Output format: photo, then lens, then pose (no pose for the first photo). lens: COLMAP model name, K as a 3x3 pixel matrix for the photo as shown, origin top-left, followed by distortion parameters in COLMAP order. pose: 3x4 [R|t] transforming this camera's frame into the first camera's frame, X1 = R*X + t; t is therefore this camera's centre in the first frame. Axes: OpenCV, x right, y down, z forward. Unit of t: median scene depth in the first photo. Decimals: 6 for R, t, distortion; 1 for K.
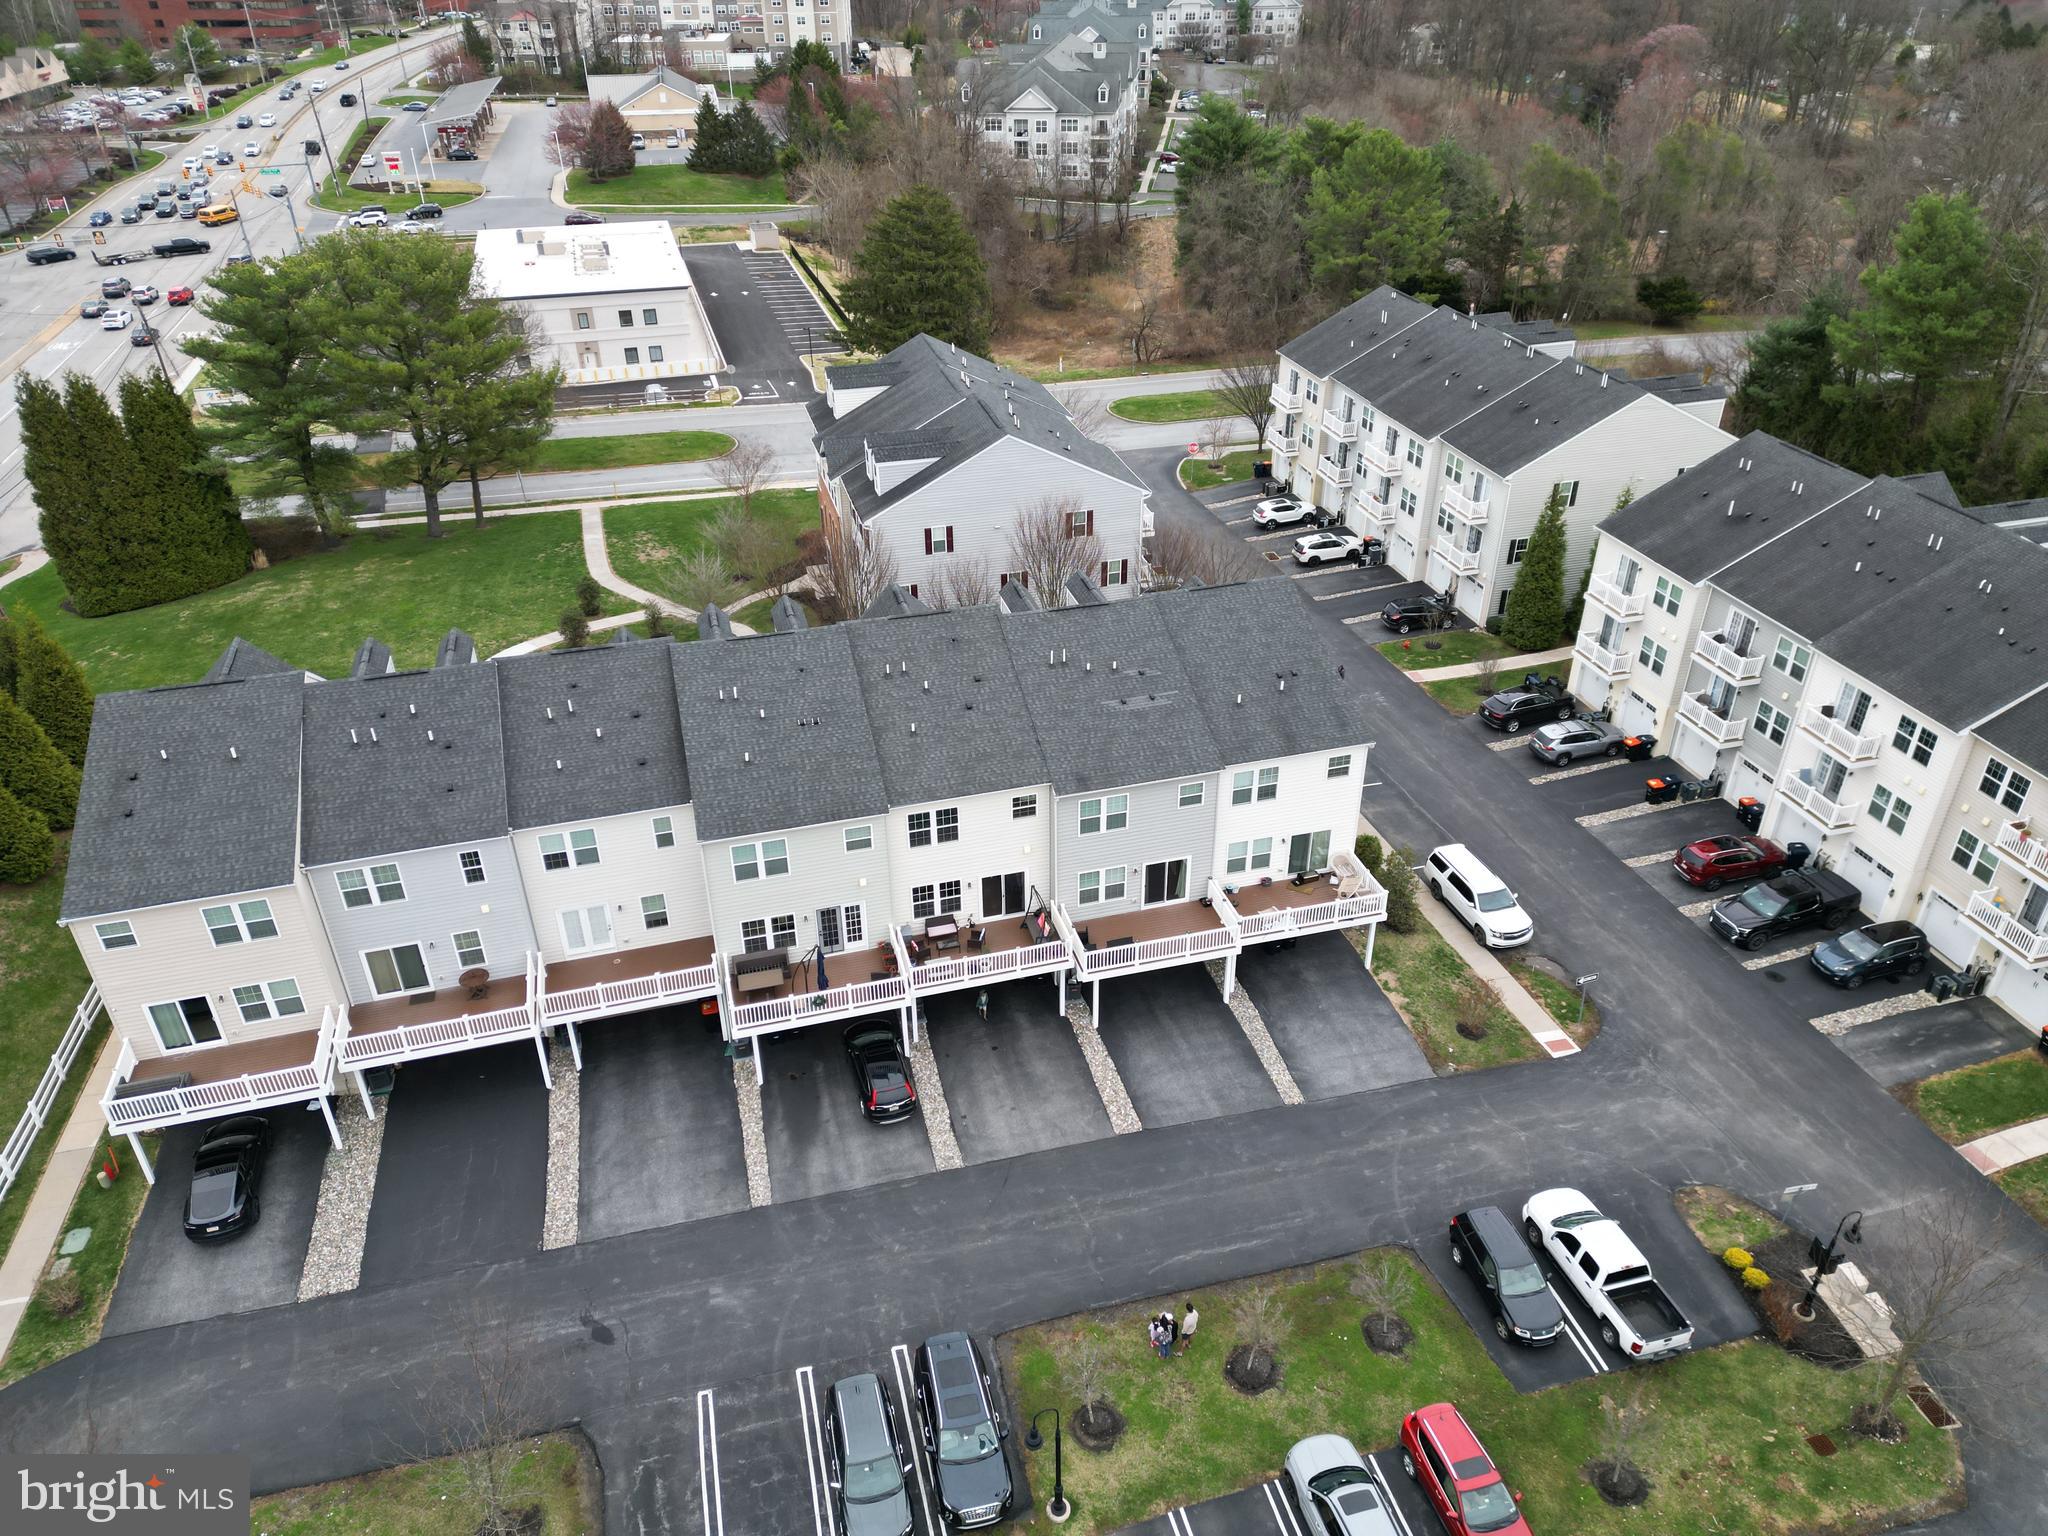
lens RADIAL K [[1424.9, 0, 1019.6], [0, 1424.9, 756.7], [0, 0, 1]] dist [0.059762, -0.040781]
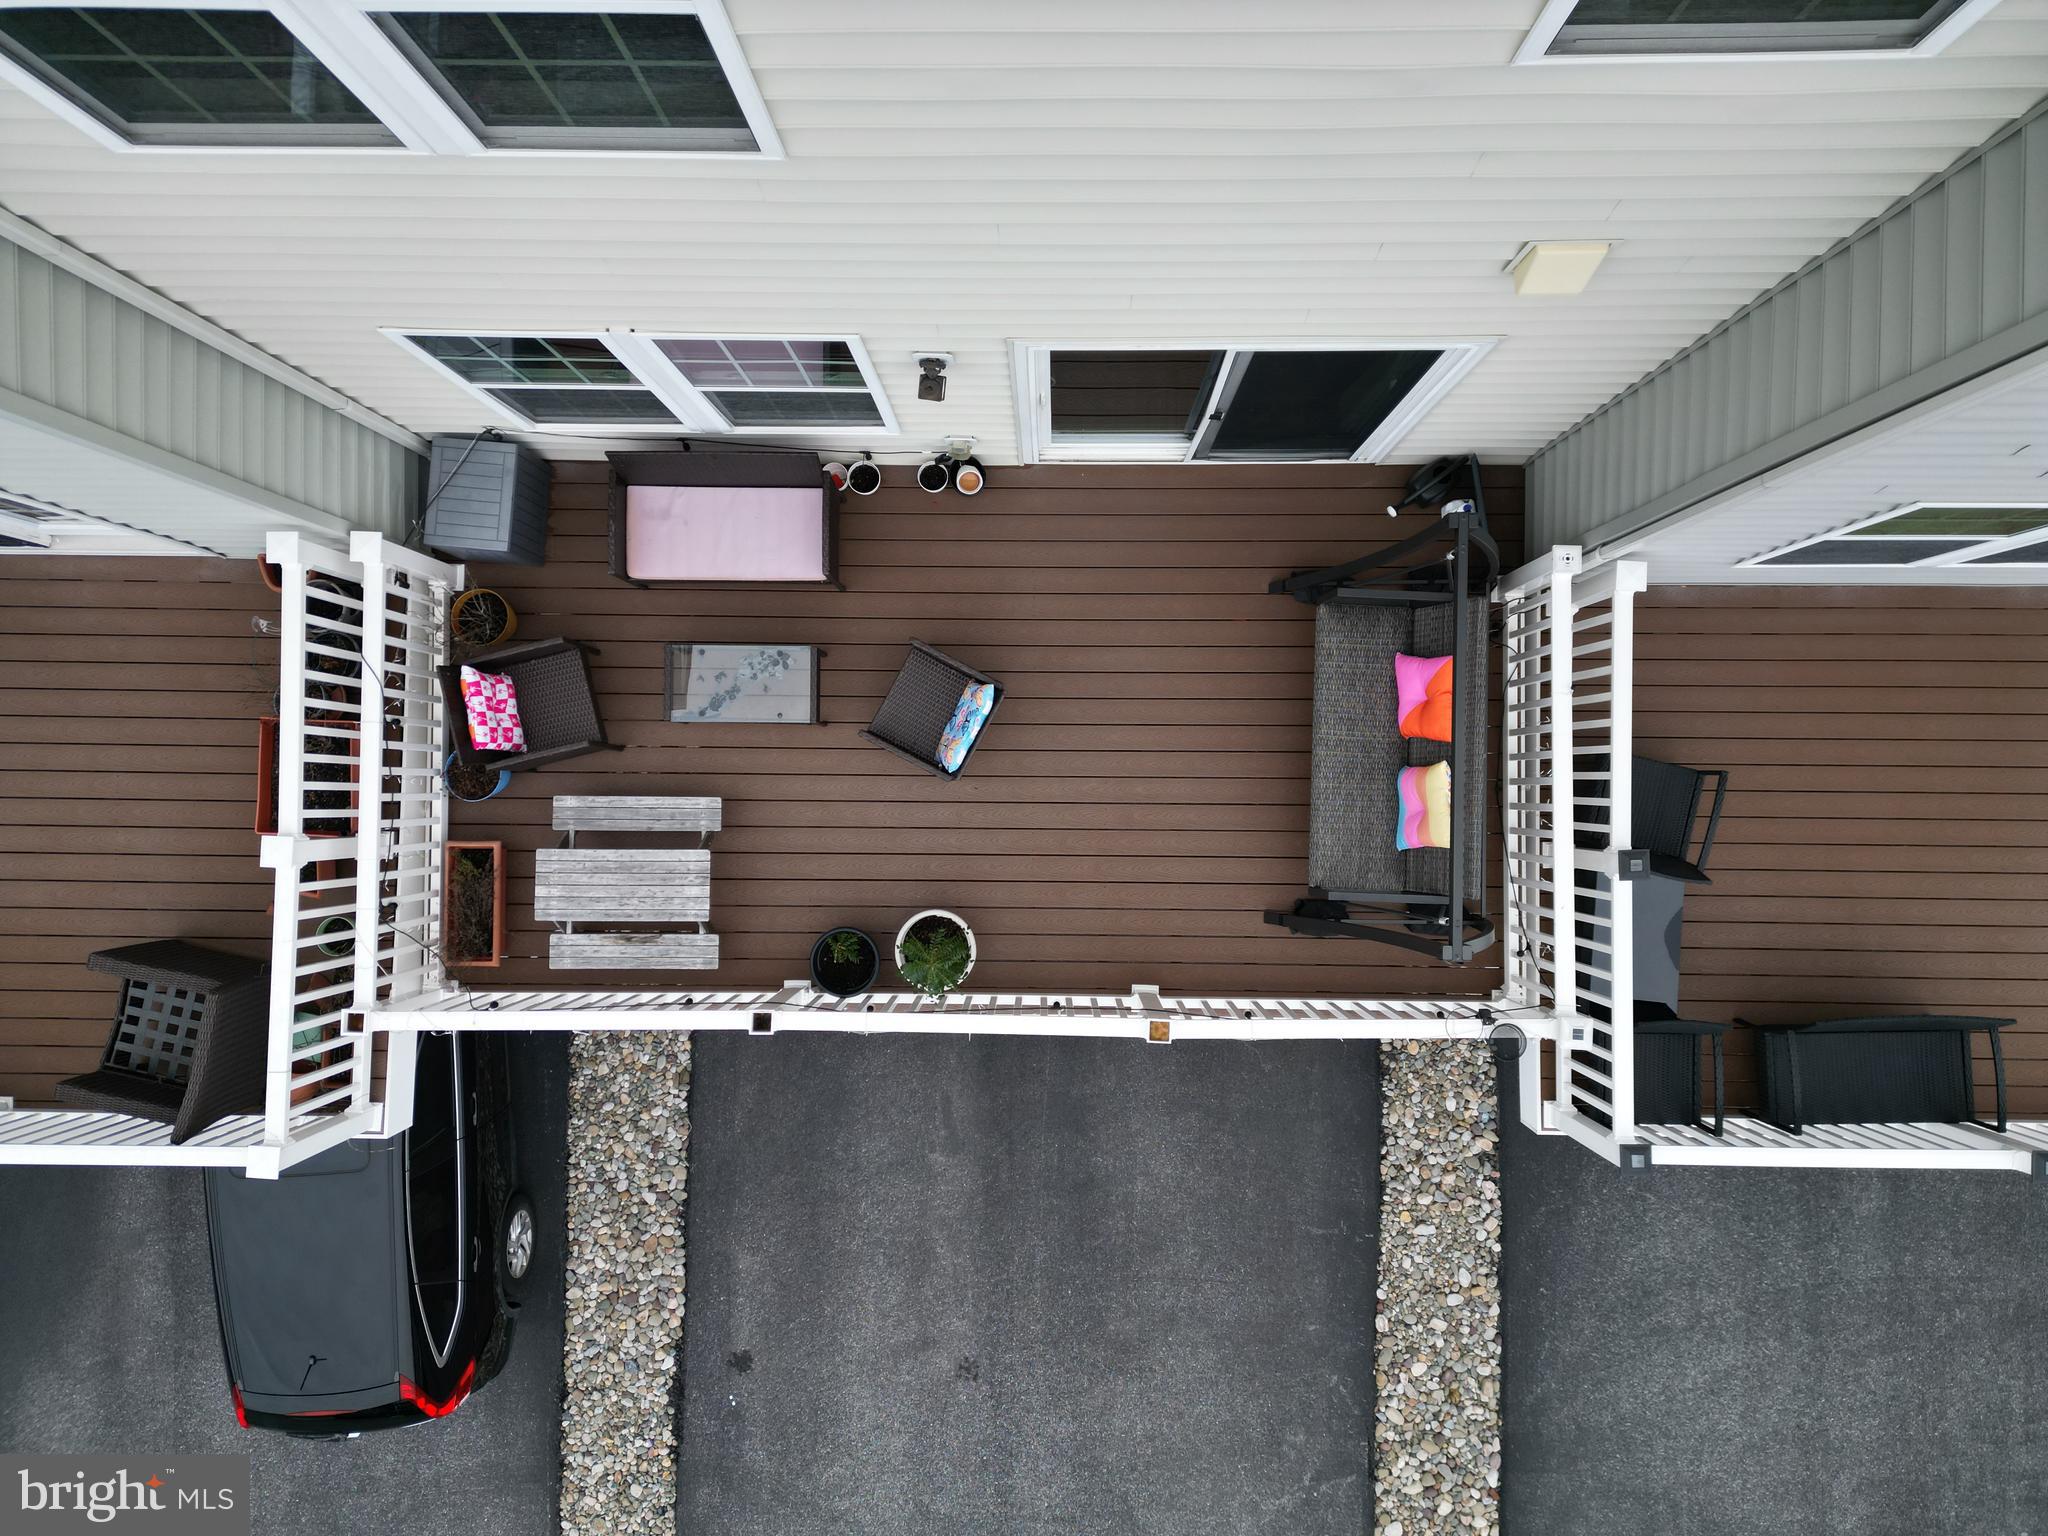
lens RADIAL K [[1424.9, 0, 1019.6], [0, 1424.9, 756.7], [0, 0, 1]] dist [0.059762, -0.040781]
pose [[0.963233, 0.268359, -0.012913, -0.018554], [-0.131569, 0.513059, 0.848210, 0.006885], [0.234249, -0.815324, 0.529503, 0.912247]]
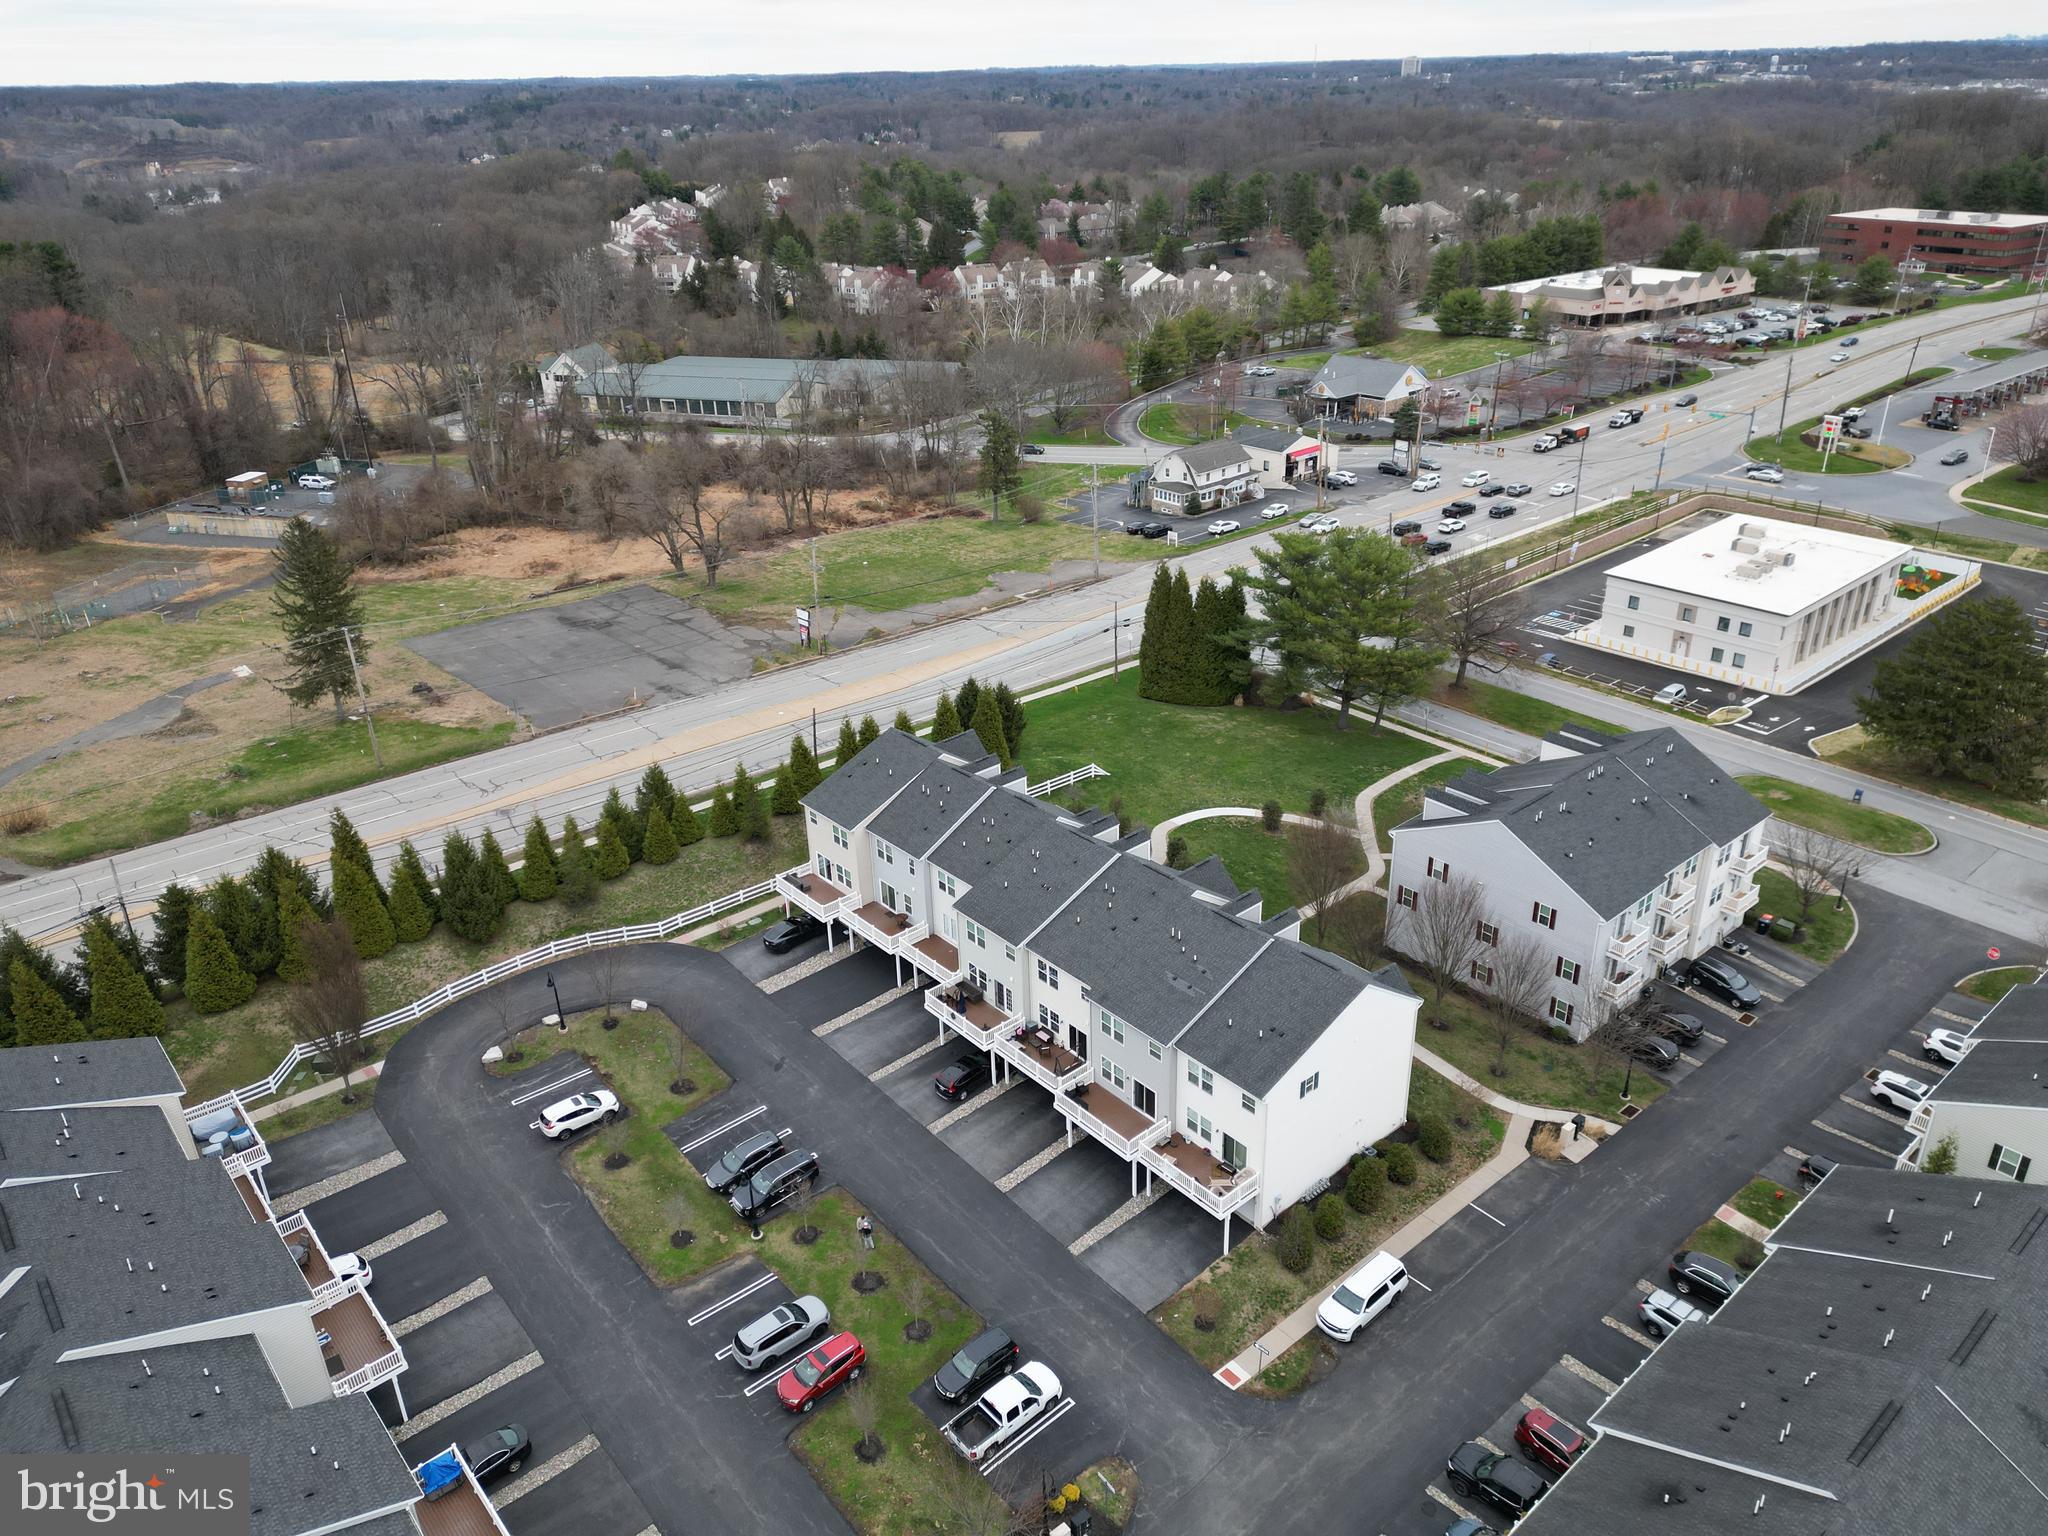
lens RADIAL K [[1424.9, 0, 1019.6], [0, 1424.9, 756.7], [0, 0, 1]] dist [0.059762, -0.040781]
pose [[0.428334, 0.384355, -0.817803, 1.162853], [-0.446990, 0.876670, 0.177905, -0.444604], [0.785322, 0.289347, 0.547310, -0.022570]]
